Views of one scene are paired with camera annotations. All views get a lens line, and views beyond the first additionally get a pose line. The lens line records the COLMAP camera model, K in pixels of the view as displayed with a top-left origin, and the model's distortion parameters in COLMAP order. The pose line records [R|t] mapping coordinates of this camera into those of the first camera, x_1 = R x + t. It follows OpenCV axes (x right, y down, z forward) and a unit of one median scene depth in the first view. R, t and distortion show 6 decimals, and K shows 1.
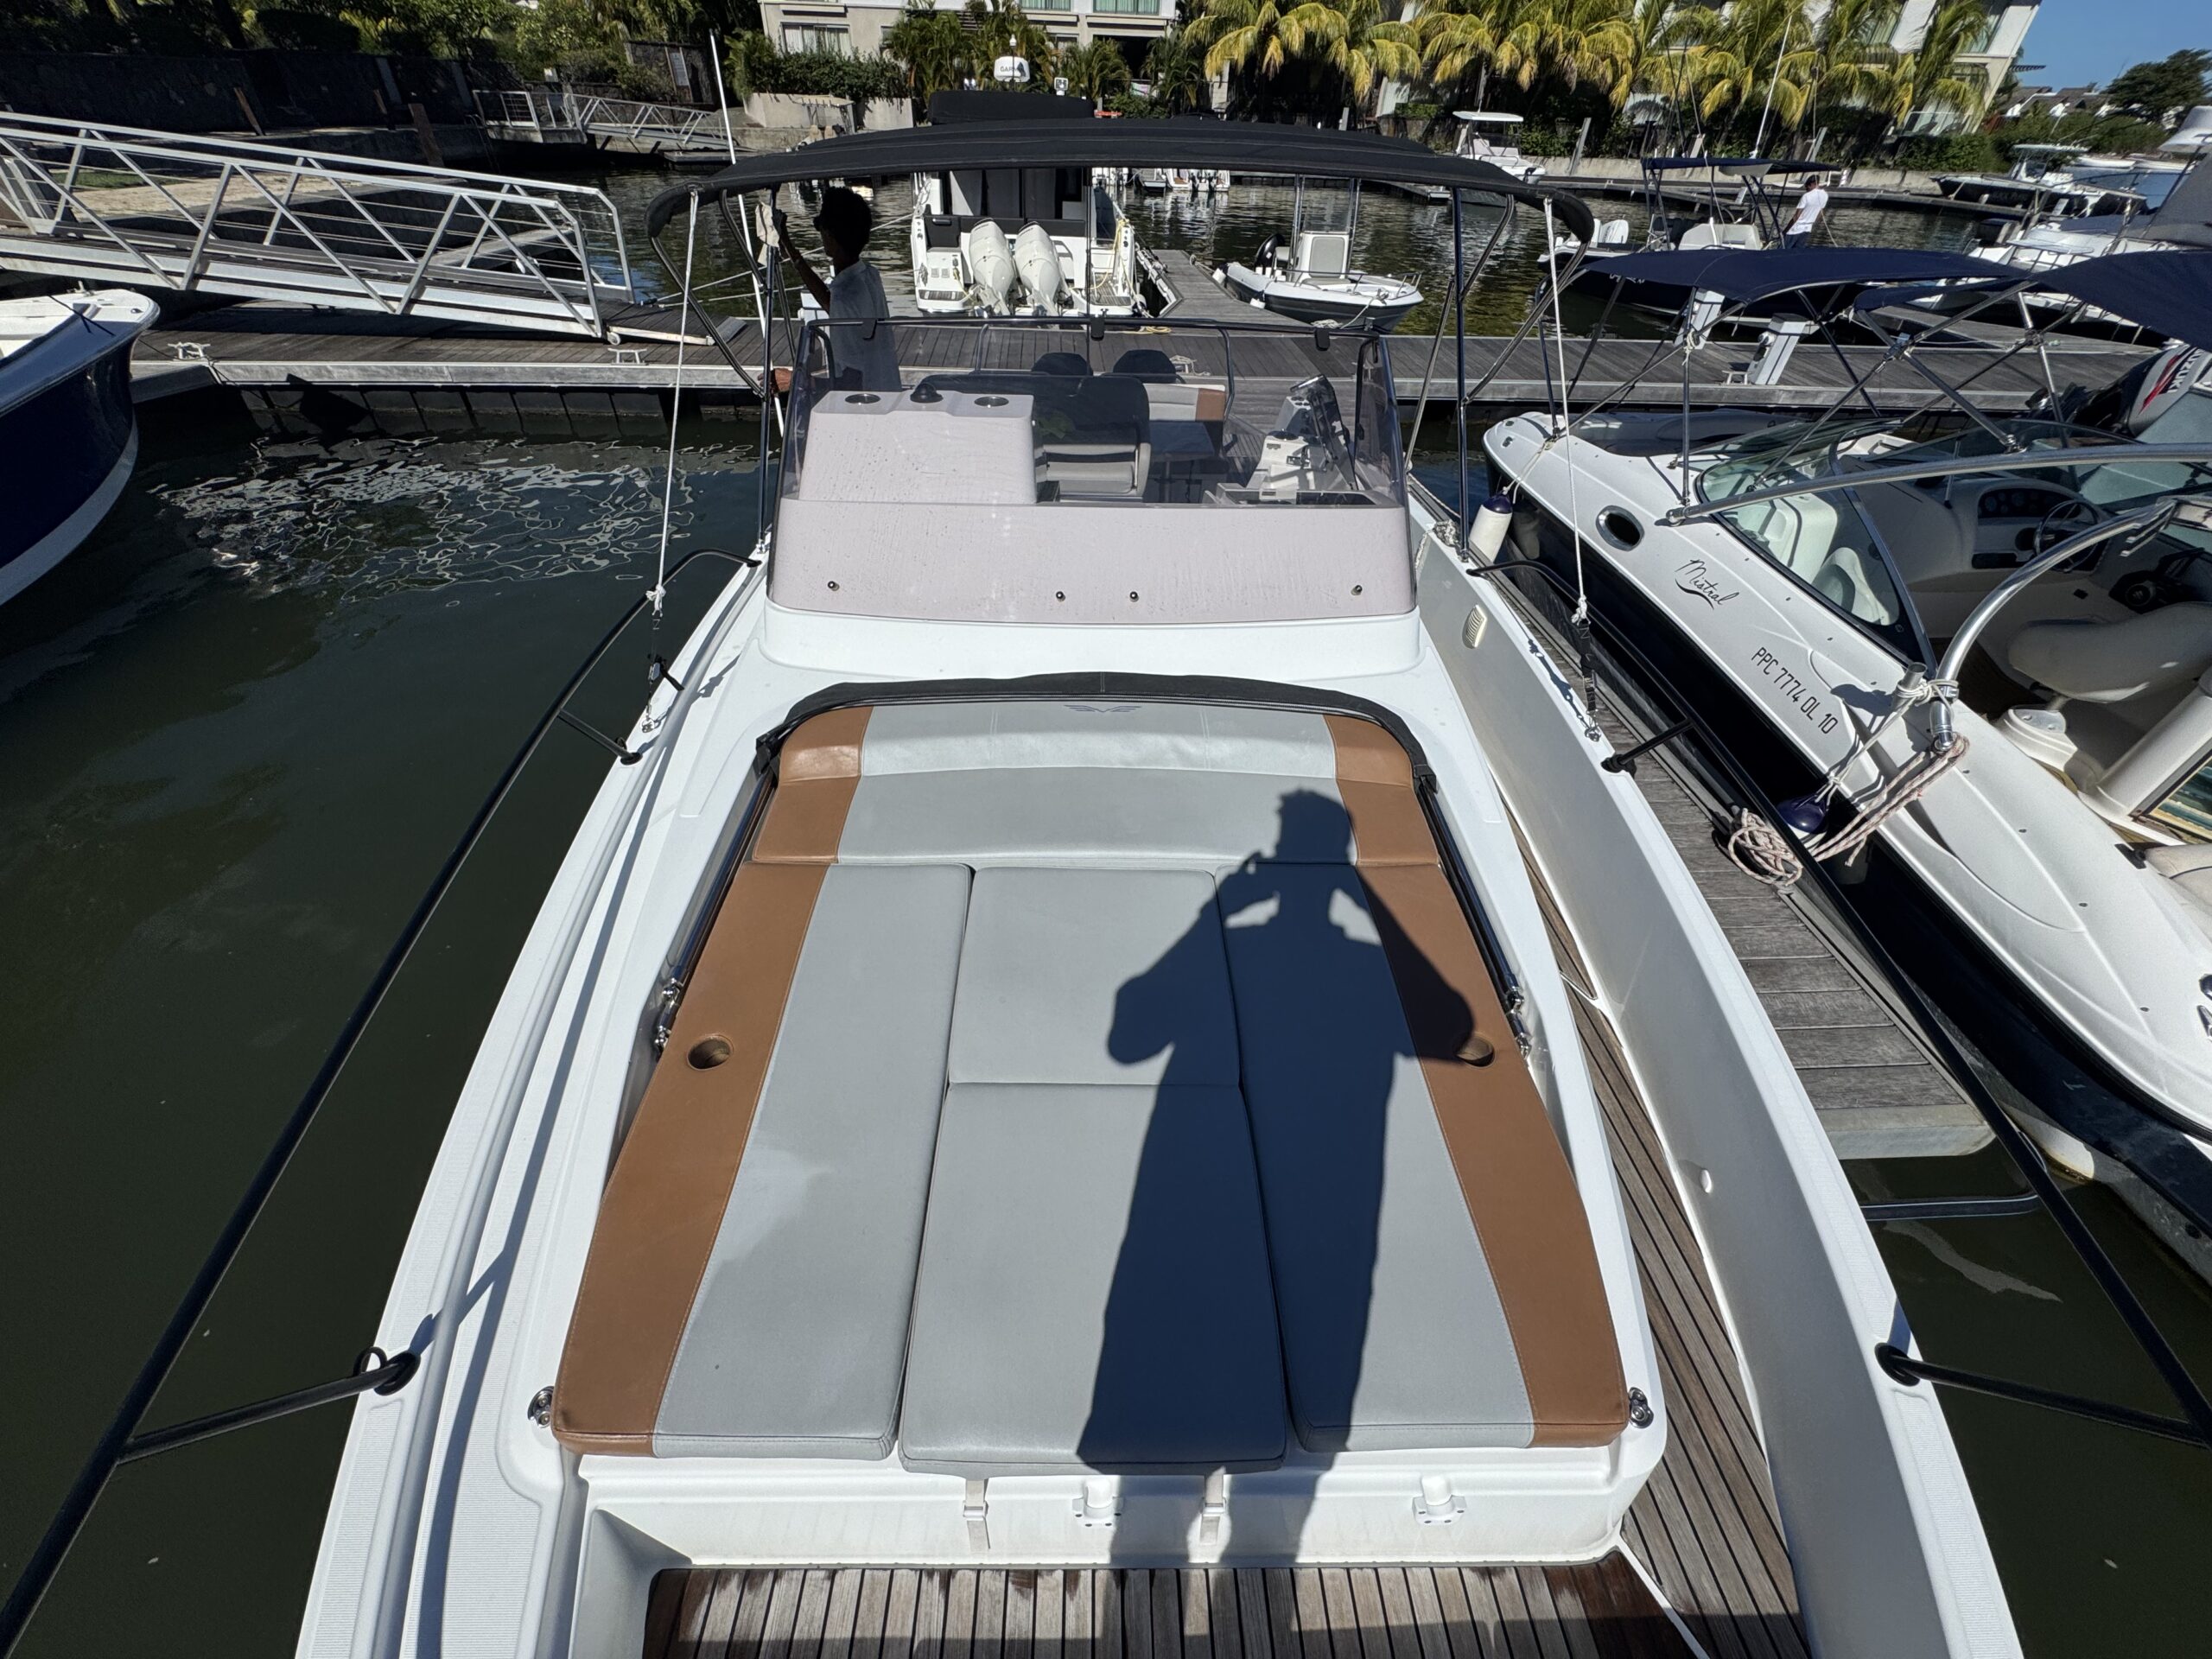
lens RADIAL K [[880.1, 0, 1097.3], [0, 880.1, 824.3], [0, 0, 1]] dist [-0.006460, 0.001057]
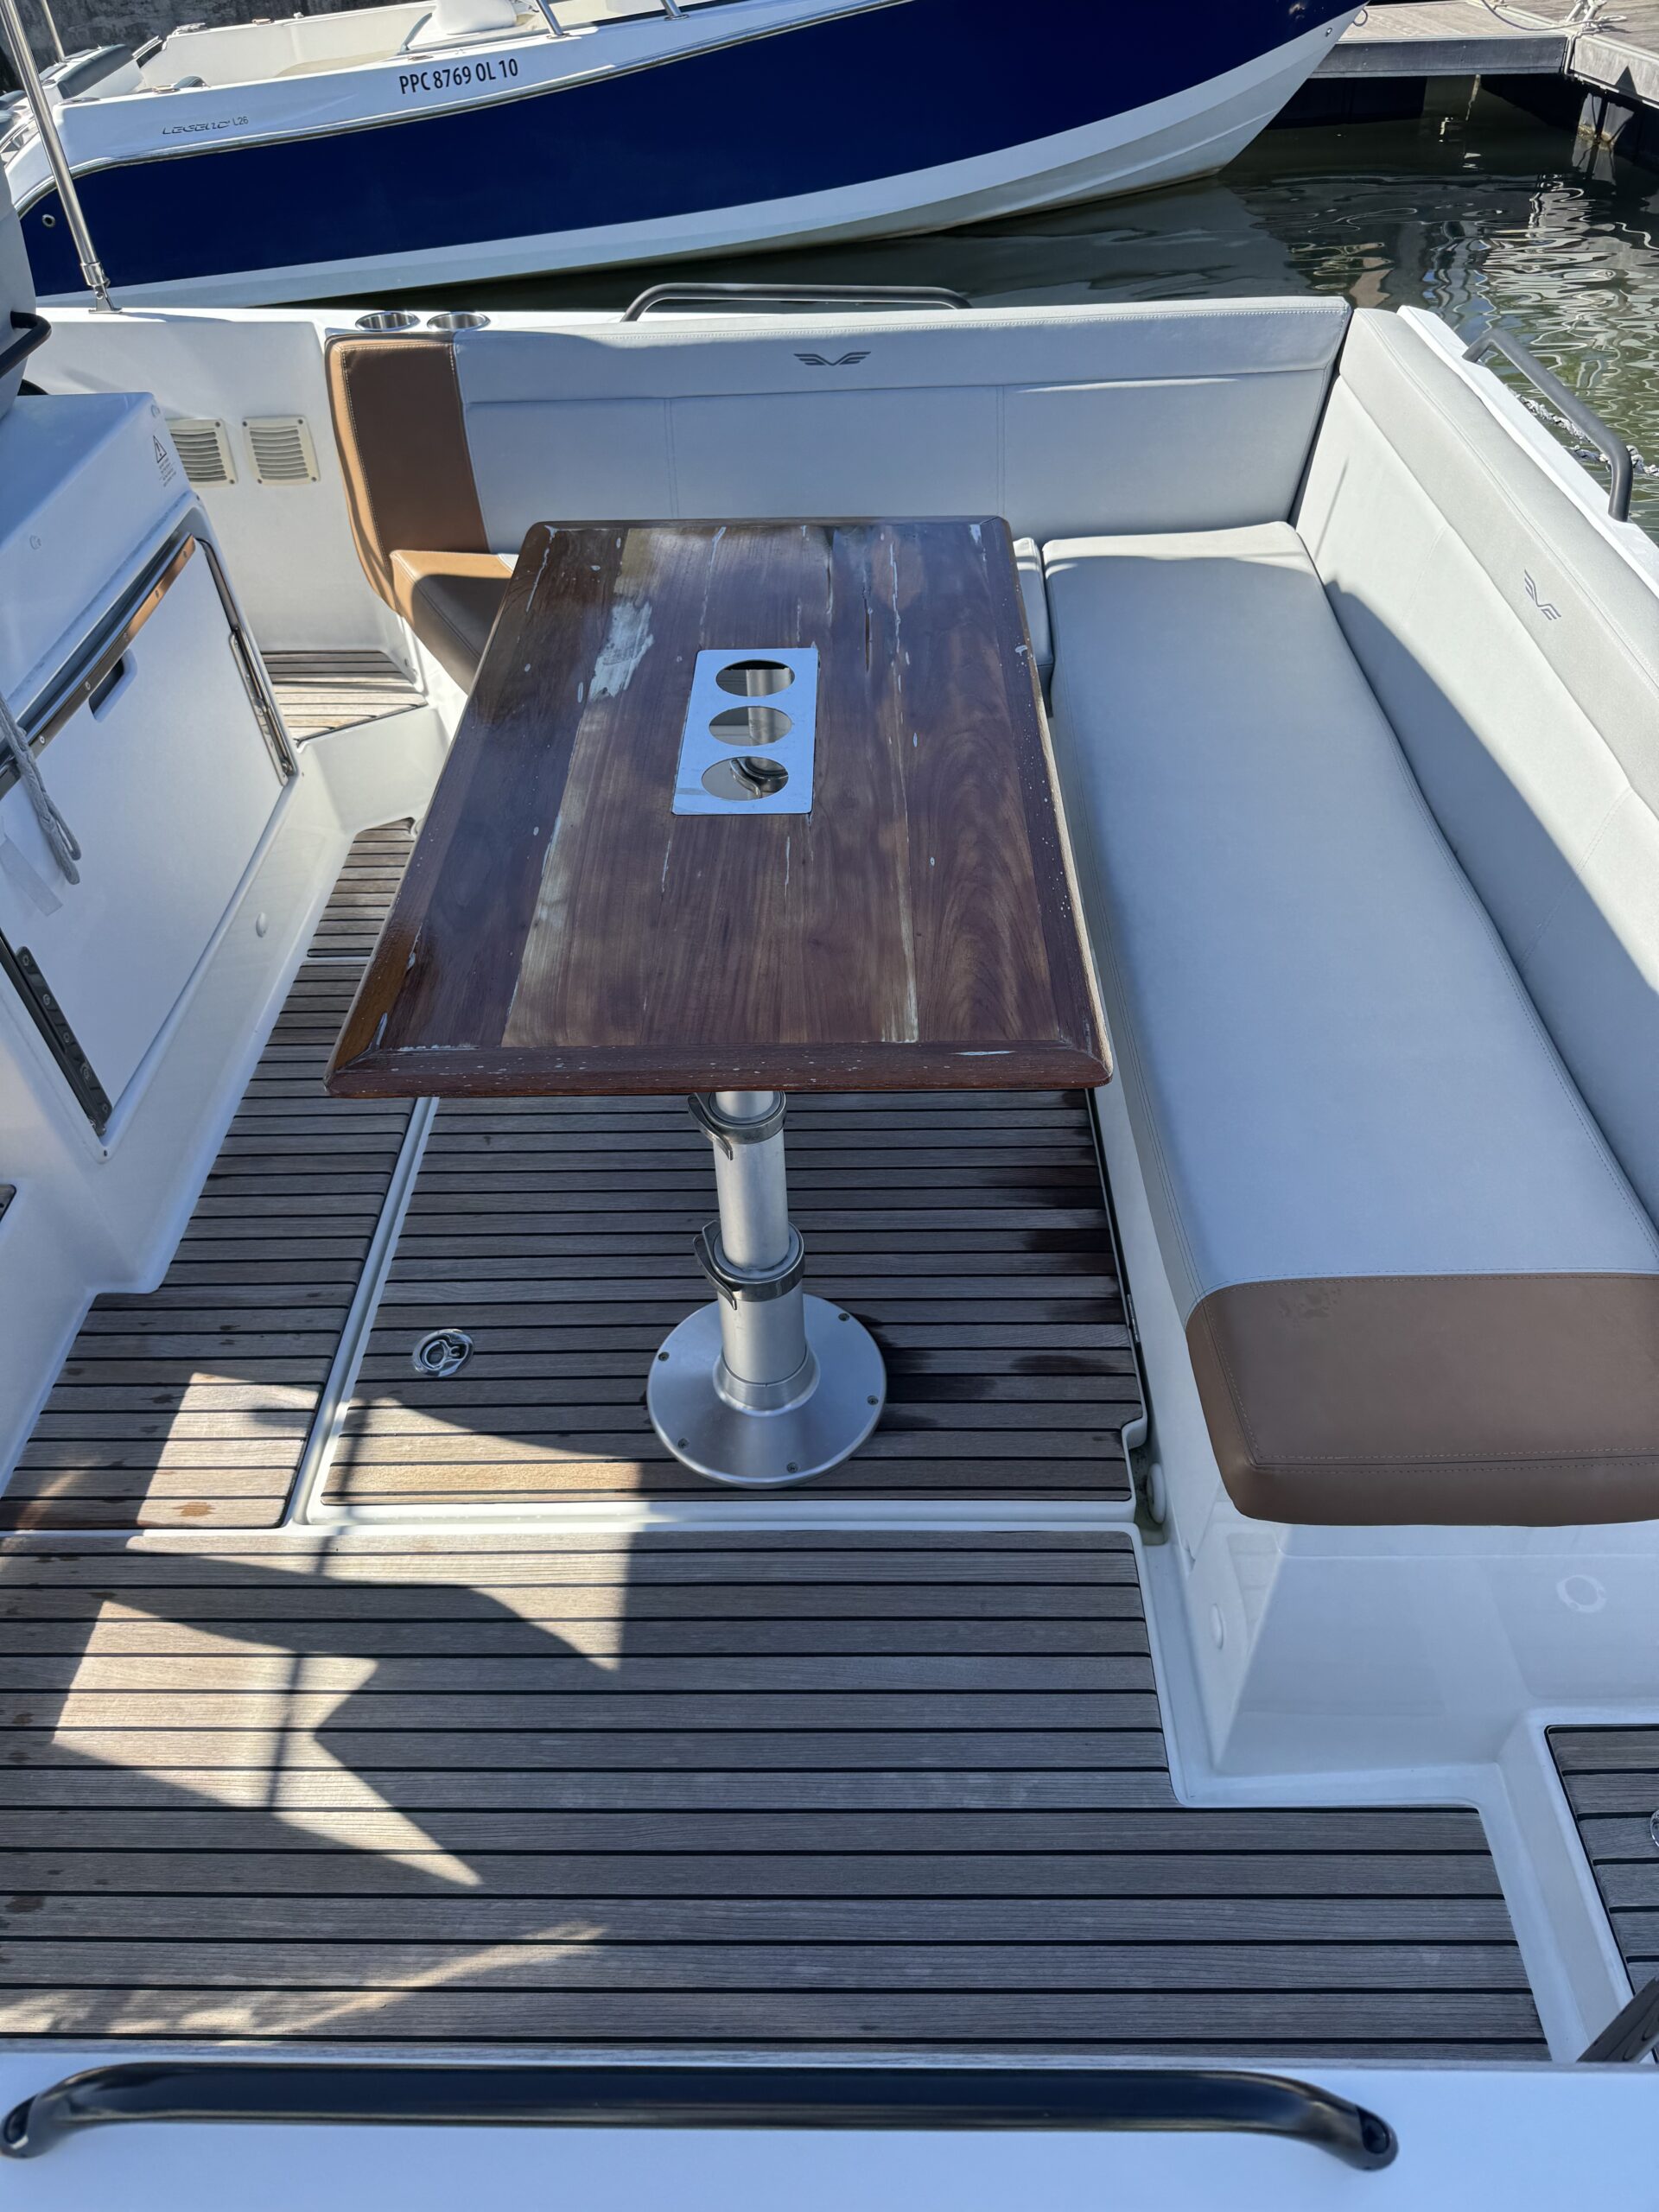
lens RADIAL K [[1546.4, 0, 857.9], [0, 1546.4, 1097.1], [0, 0, 1]] dist [0.018952, -0.028469]
pose [[-0.013701, 0.643649, -0.765198, 0.190630], [-0.593697, 0.610536, 0.524185, -0.339004], [0.804572, 0.461478, 0.373767, 0.545095]]
